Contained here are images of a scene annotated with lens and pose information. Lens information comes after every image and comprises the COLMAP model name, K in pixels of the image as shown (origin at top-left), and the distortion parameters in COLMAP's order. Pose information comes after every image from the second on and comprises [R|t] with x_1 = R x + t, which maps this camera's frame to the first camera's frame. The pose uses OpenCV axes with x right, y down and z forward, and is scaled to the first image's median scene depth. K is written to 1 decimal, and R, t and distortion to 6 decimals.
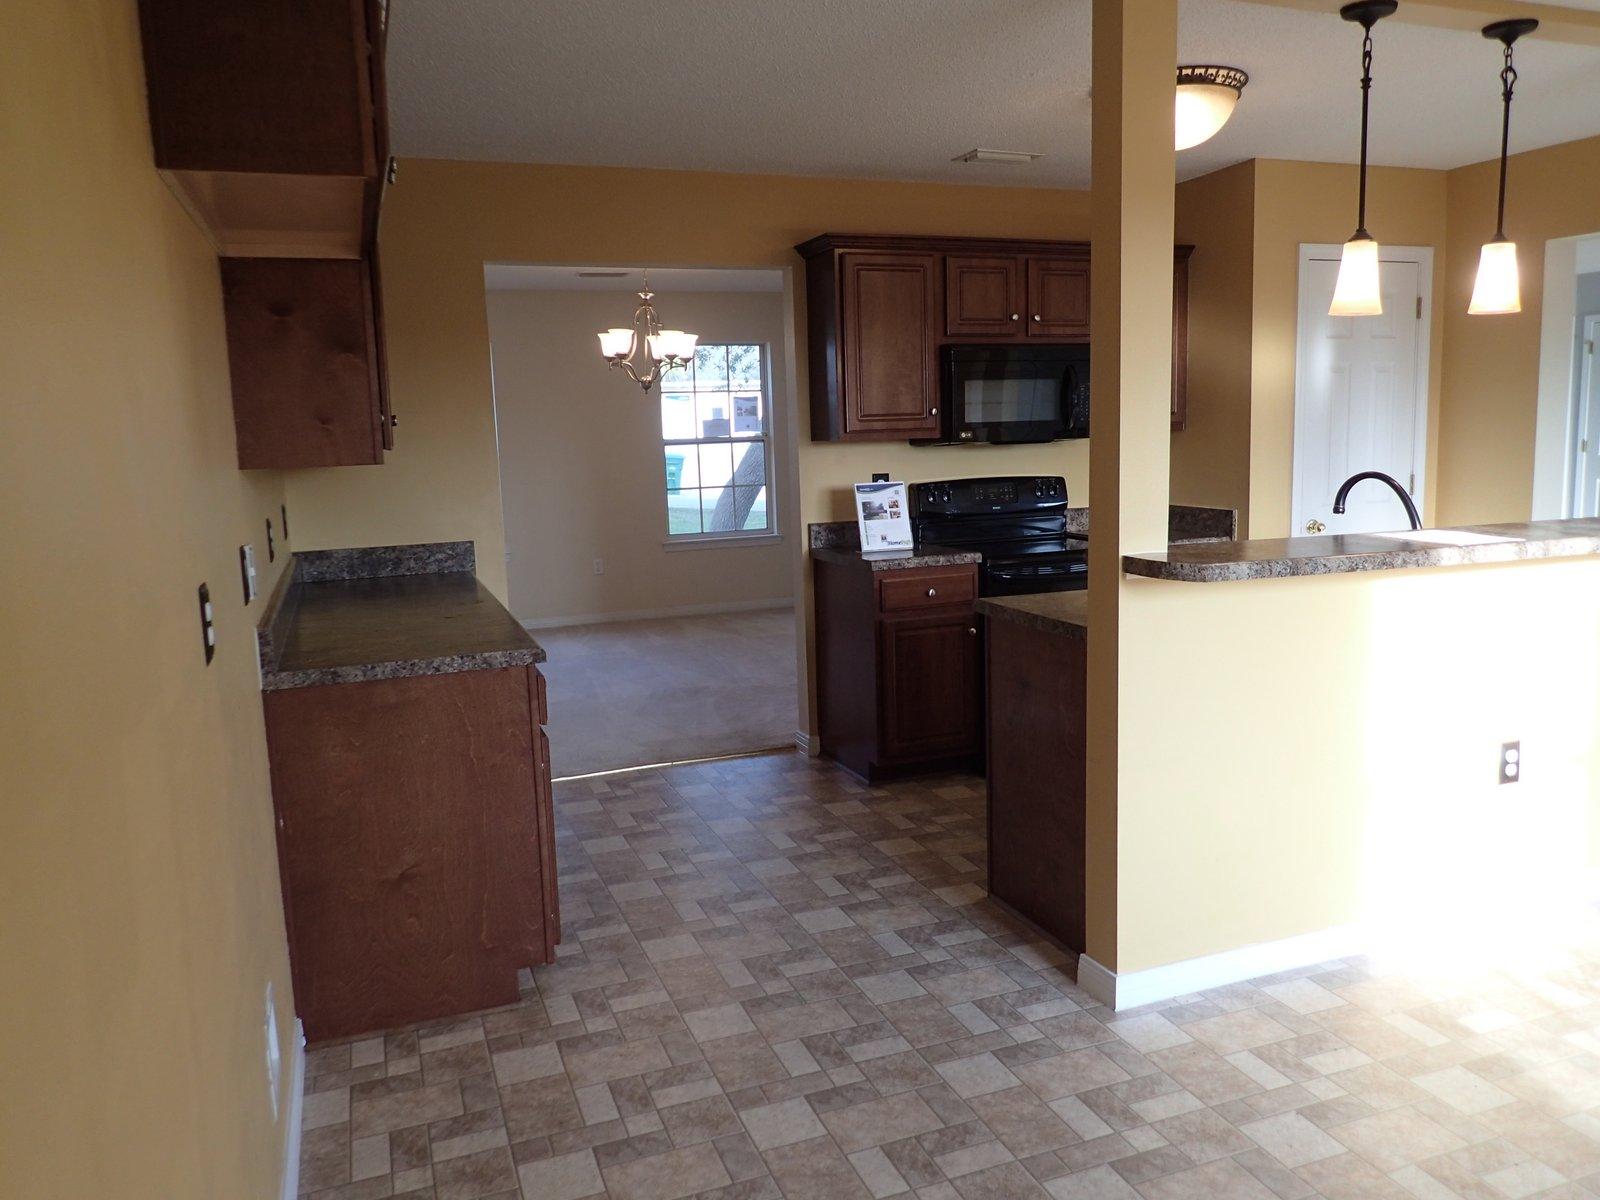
lens RADIAL K [[1197.4, 0, 795.0], [0, 1197.4, 594.1], [0, 0, 1]] dist [-0.001073, 0.002808]
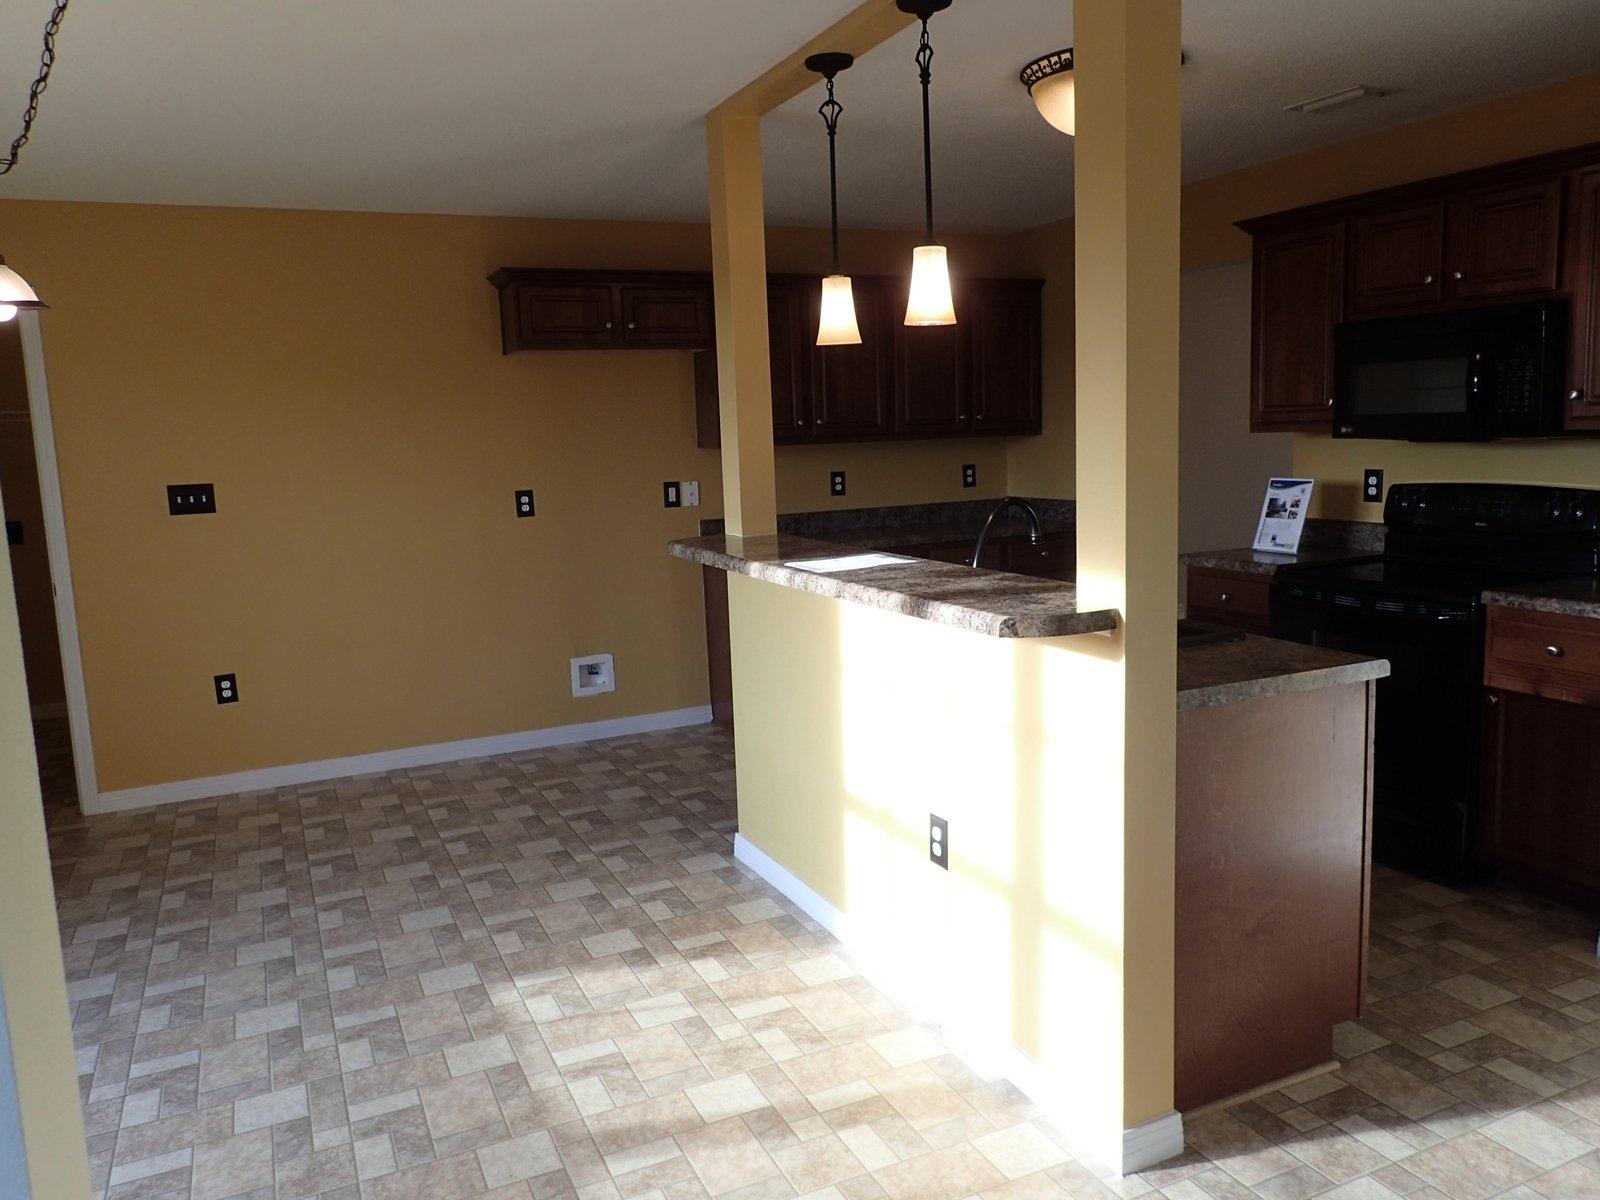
lens RADIAL K [[1197.4, 0, 820.4], [0, 1197.4, 609.4], [0, 0, 1]] dist [-0.001073, 0.002808]
pose [[0.084426, 0.172679, -0.981353, 1.572981], [-0.104201, 0.980999, 0.163652, -0.175569], [0.990966, 0.088442, 0.100815, 0.904435]]
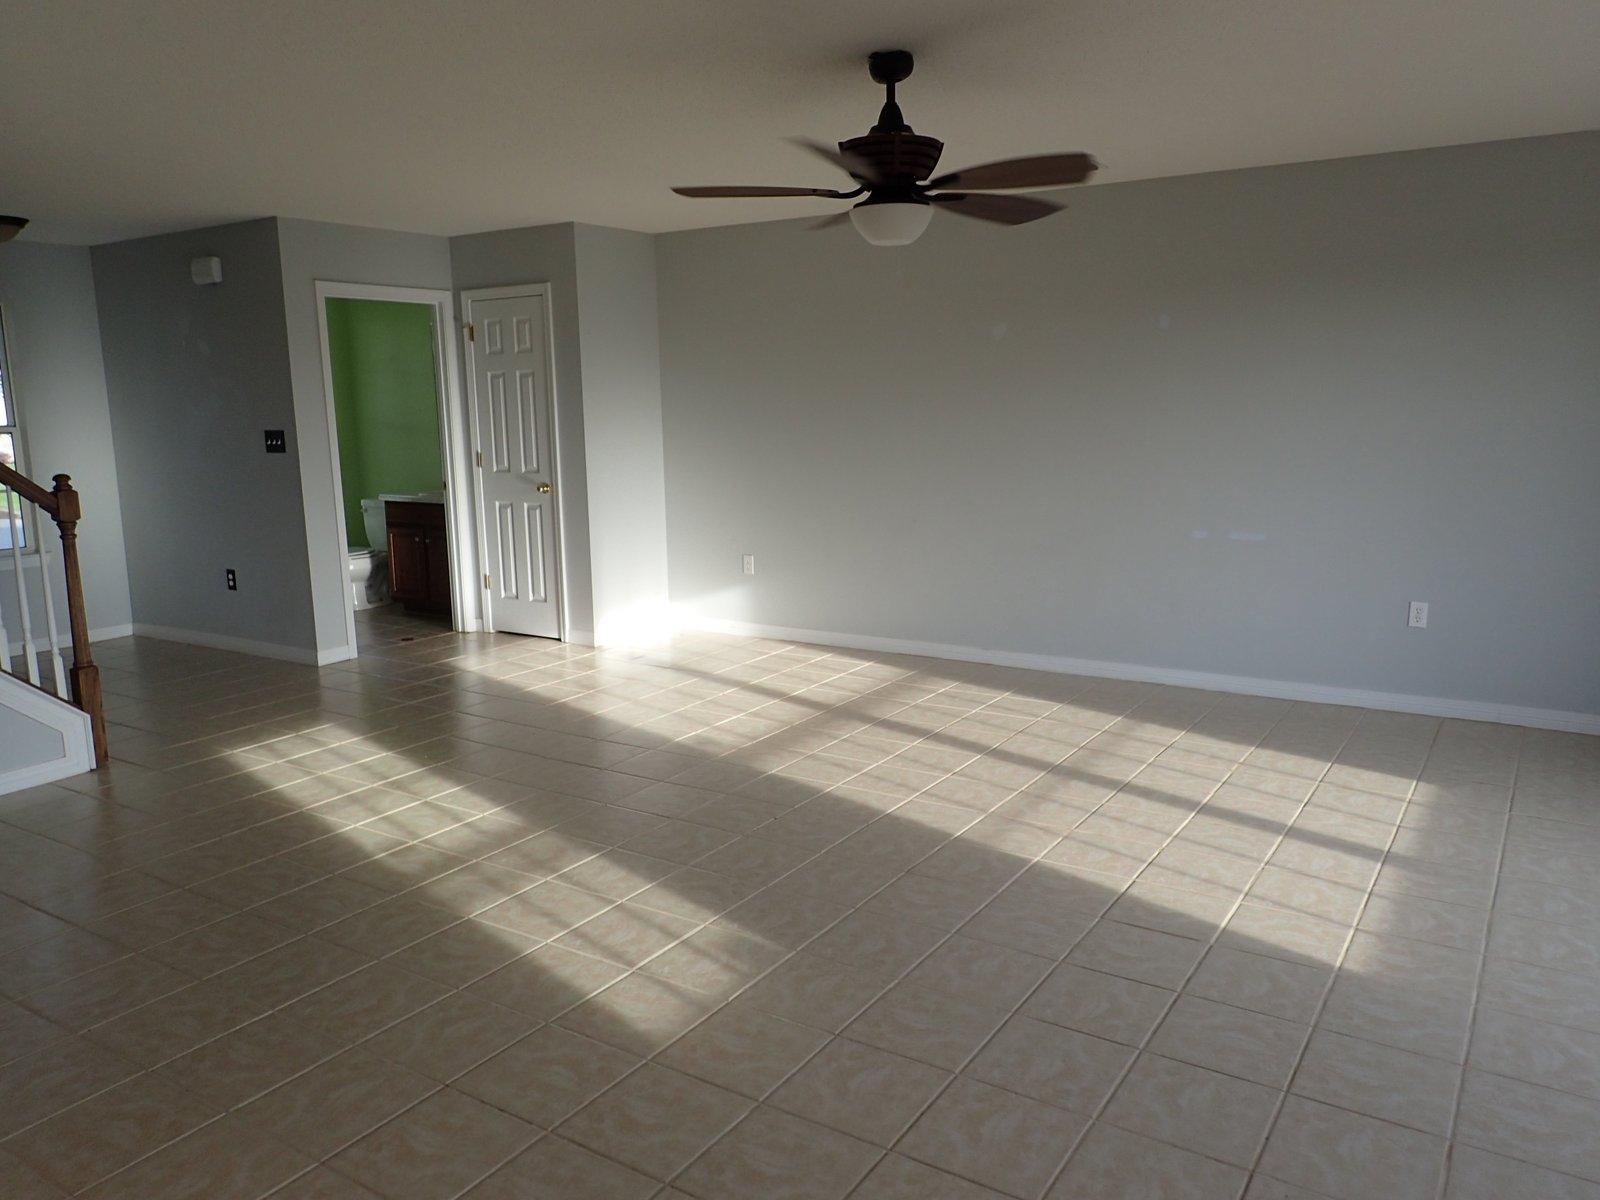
lens RADIAL K [[1197.4, 0, 811.1], [0, 1197.4, 595.3], [0, 0, 1]] dist [-0.001073, 0.002808]
pose [[0.801381, -0.088927, 0.591507, 0.665209], [0.081809, 0.995889, 0.038886, -0.080286], [-0.592533, 0.017229, 0.805362, 0.408741]]
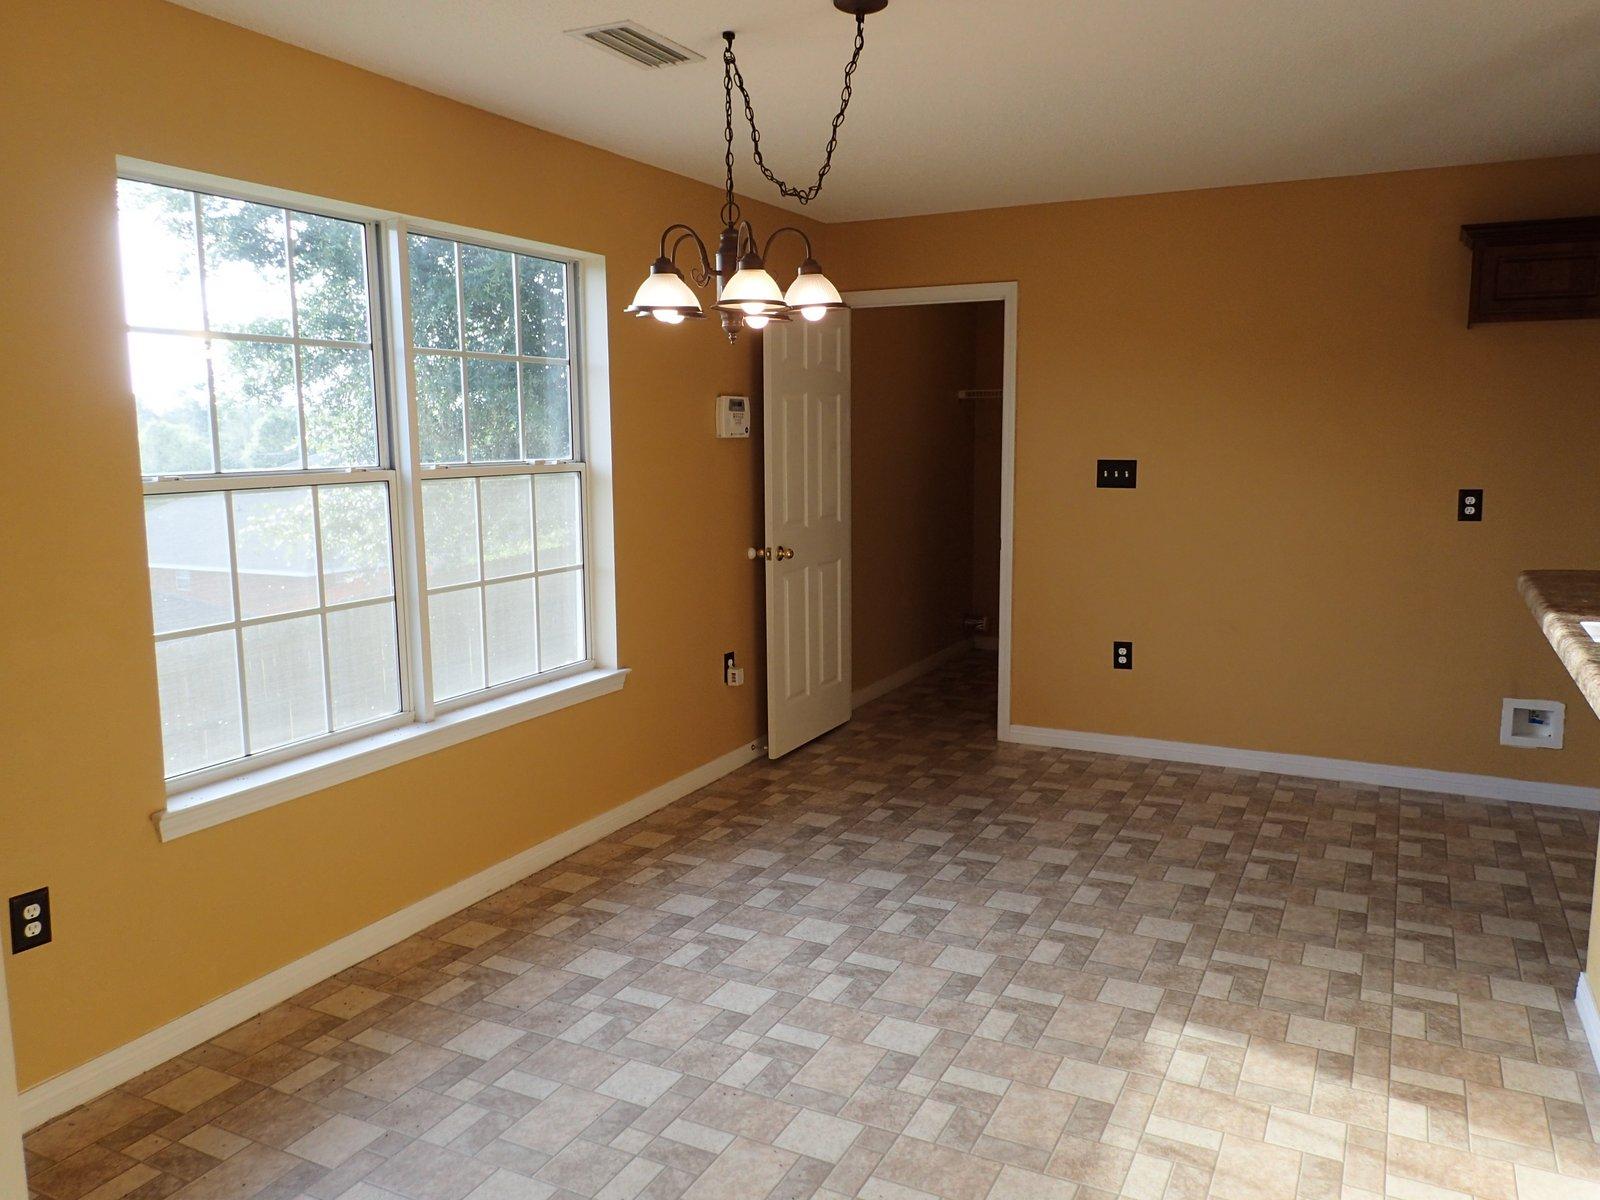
lens RADIAL K [[1197.4, 0, 792.5], [0, 1197.4, 603.4], [0, 0, 1]] dist [-0.001073, 0.002808]
pose [[-0.743544, 0.125487, -0.656807, 1.388040], [-0.070106, 0.962191, 0.263197, -0.210491], [0.665002, 0.241745, -0.706634, 1.166350]]
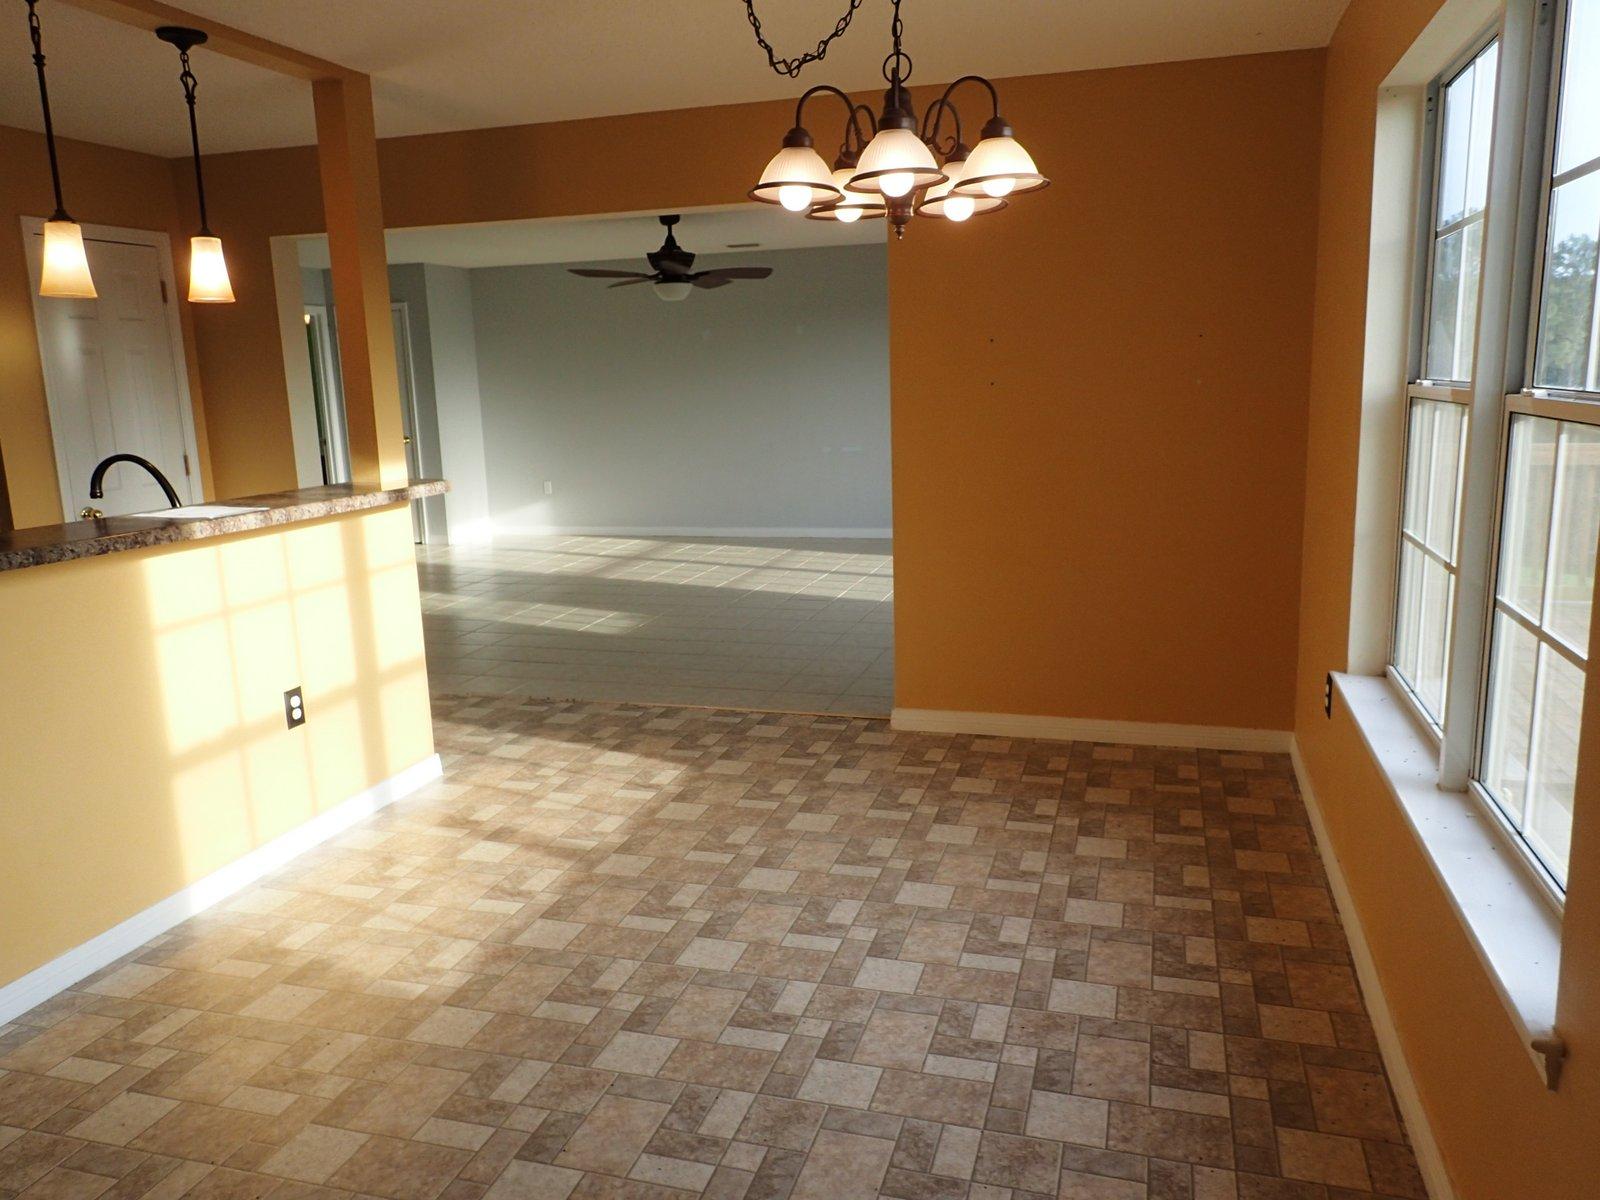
lens RADIAL K [[1197.4, 0, 811.4], [0, 1197.4, 589.8], [0, 0, 1]] dist [-0.001073, 0.002808]
pose [[0.600172, -0.139381, 0.787633, 0.024023], [0.130459, 0.988572, 0.075530, 0.011711], [-0.789160, 0.057423, 0.611497, -0.078580]]
